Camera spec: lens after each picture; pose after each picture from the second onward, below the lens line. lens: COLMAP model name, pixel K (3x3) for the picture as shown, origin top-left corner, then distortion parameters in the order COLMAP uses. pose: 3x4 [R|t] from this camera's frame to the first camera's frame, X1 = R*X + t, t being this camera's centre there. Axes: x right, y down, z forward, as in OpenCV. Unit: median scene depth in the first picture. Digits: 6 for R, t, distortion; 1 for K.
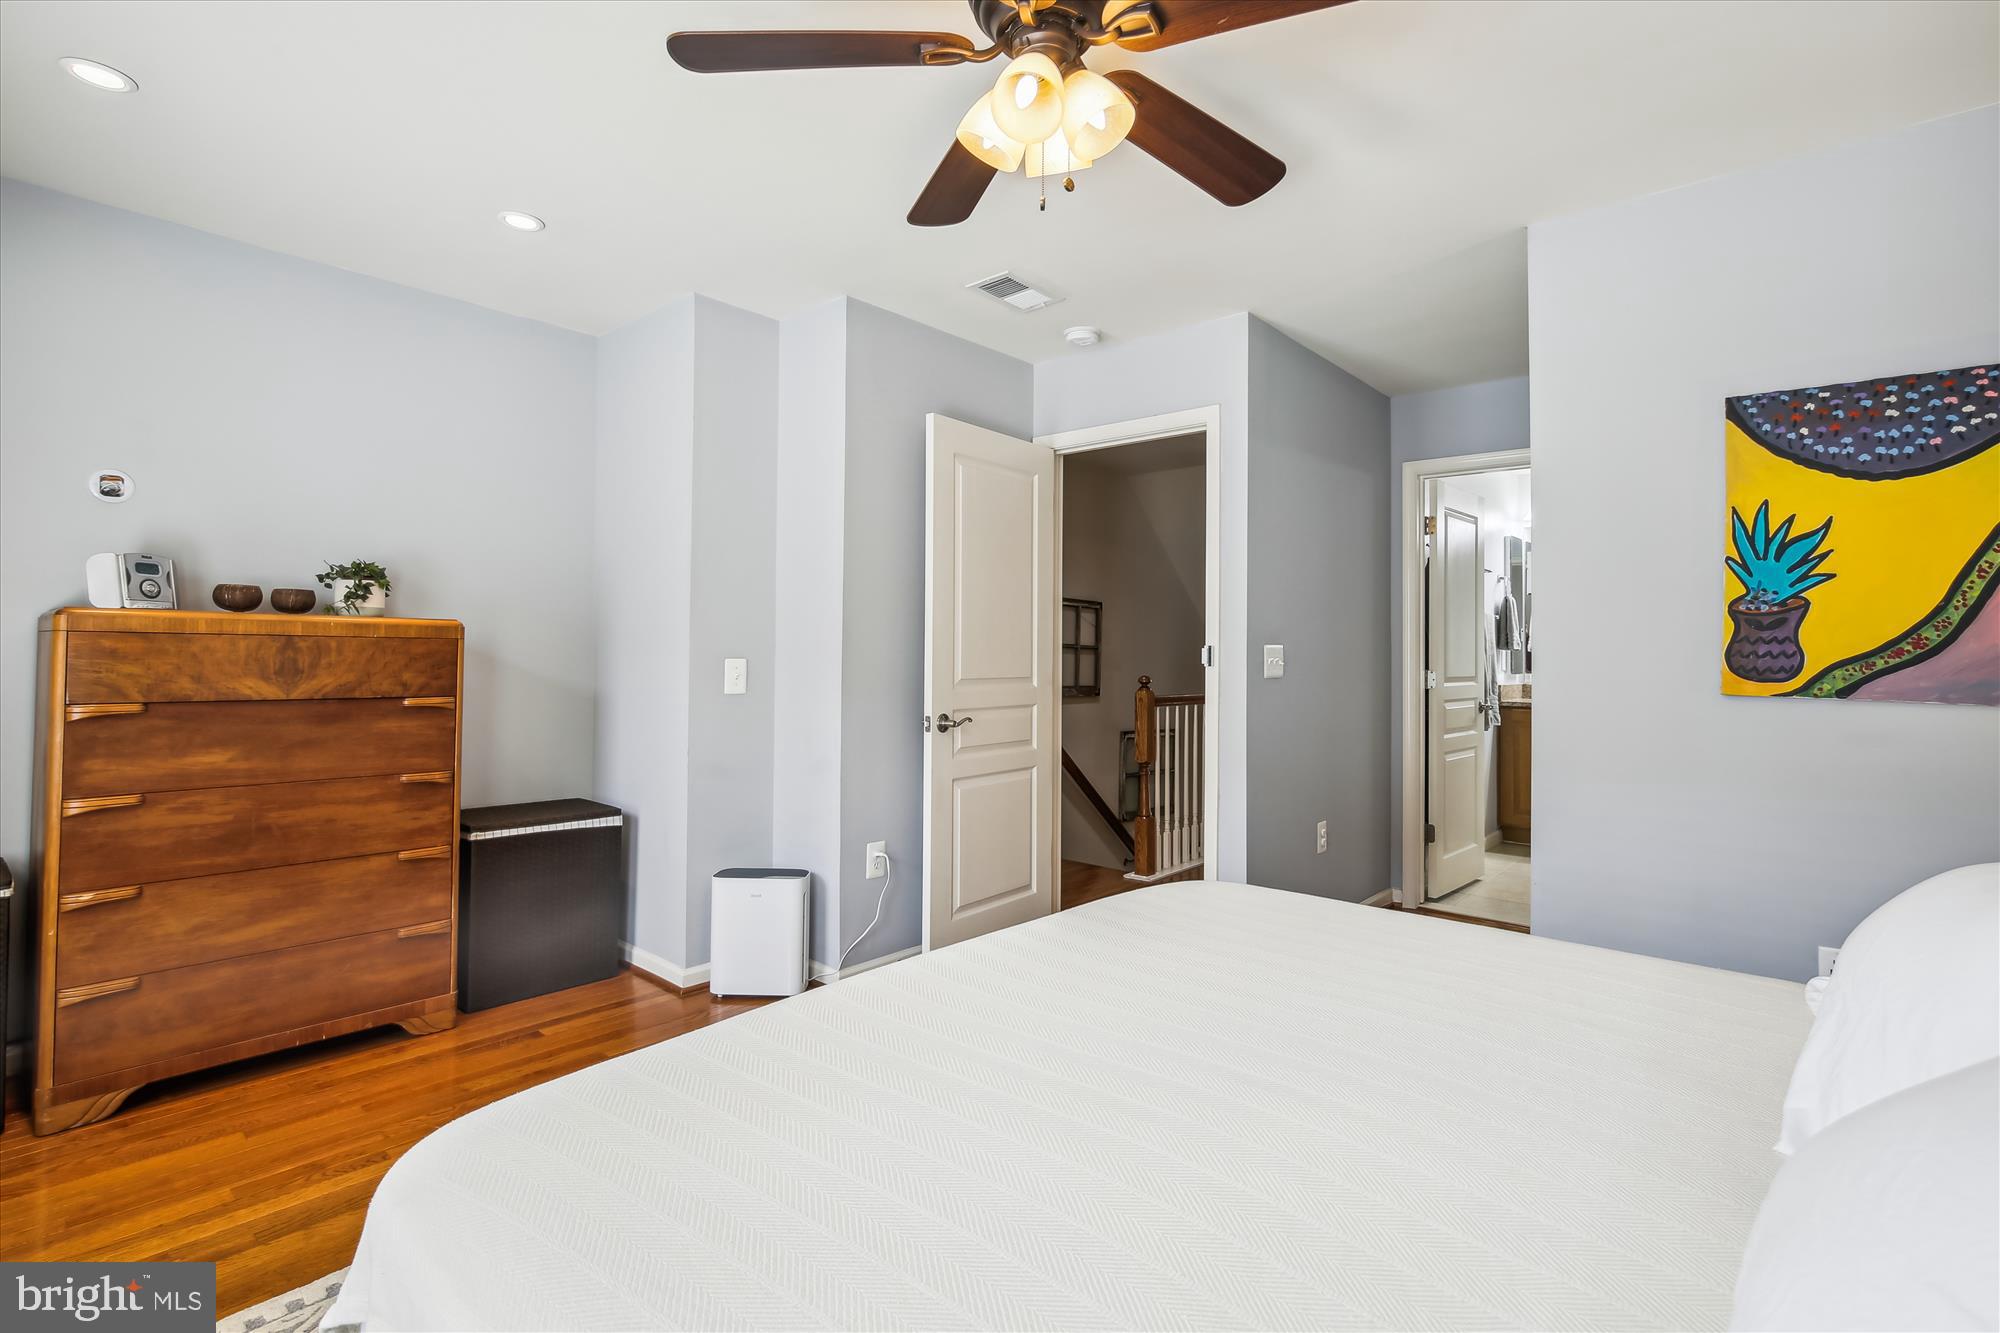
lens RADIAL K [[938.2, 0, 1001.6], [0, 938.2, 651.2], [0, 0, 1]] dist [-0.014705, 0.004795]
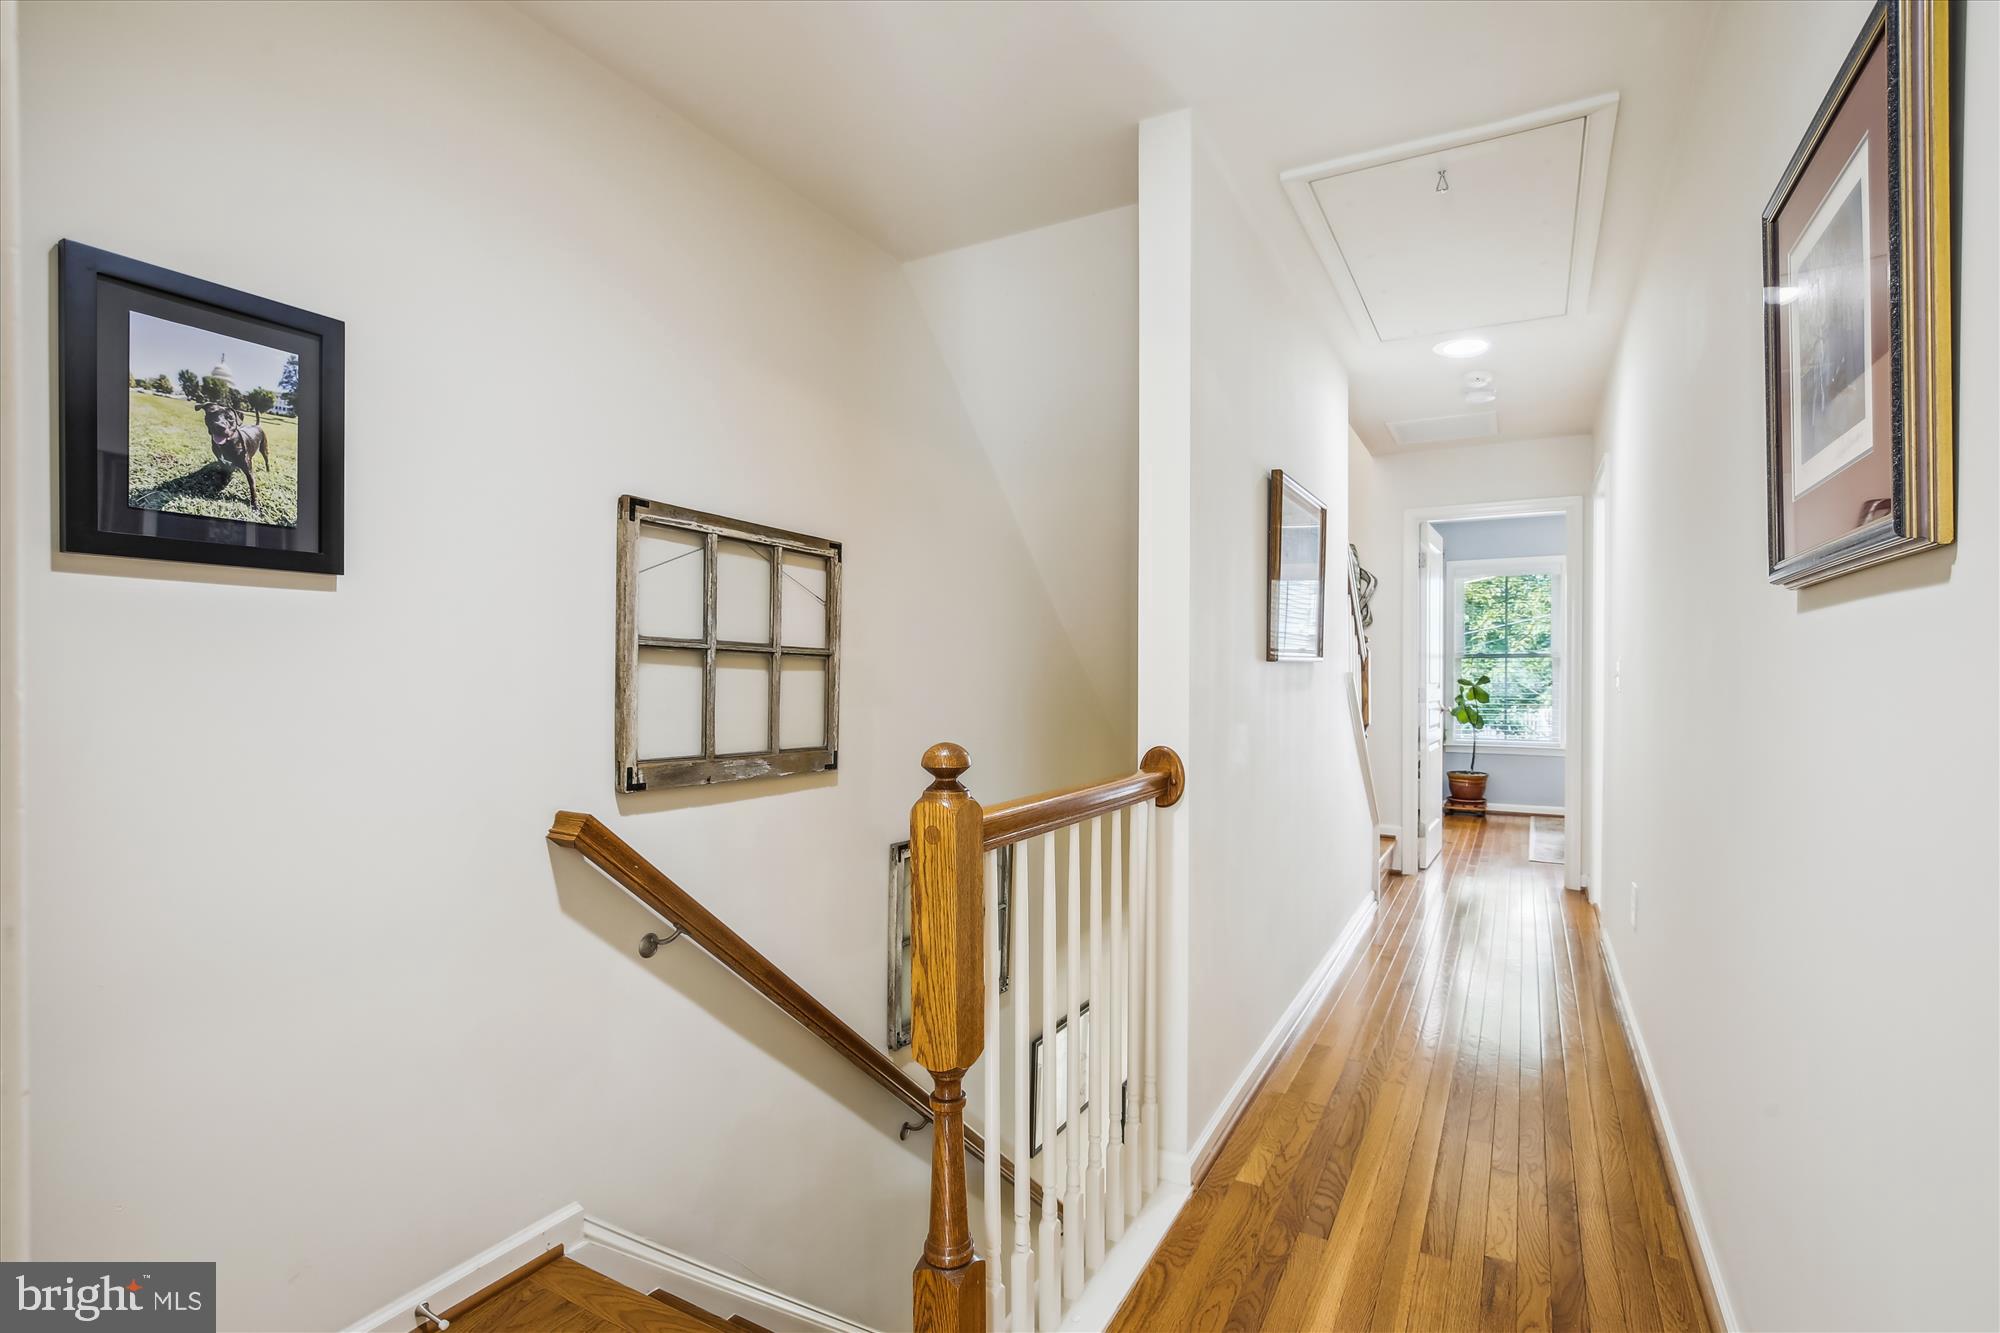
lens RADIAL K [[938.2, 0, 999.9], [0, 938.2, 664.9], [0, 0, 1]] dist [-0.014705, 0.004795]
pose [[0.977287, -0.010027, 0.211684, 0.089350], [0.009155, 0.999945, 0.005096, 0.000141], [-0.211724, -0.003042, 0.977325, 0.592272]]
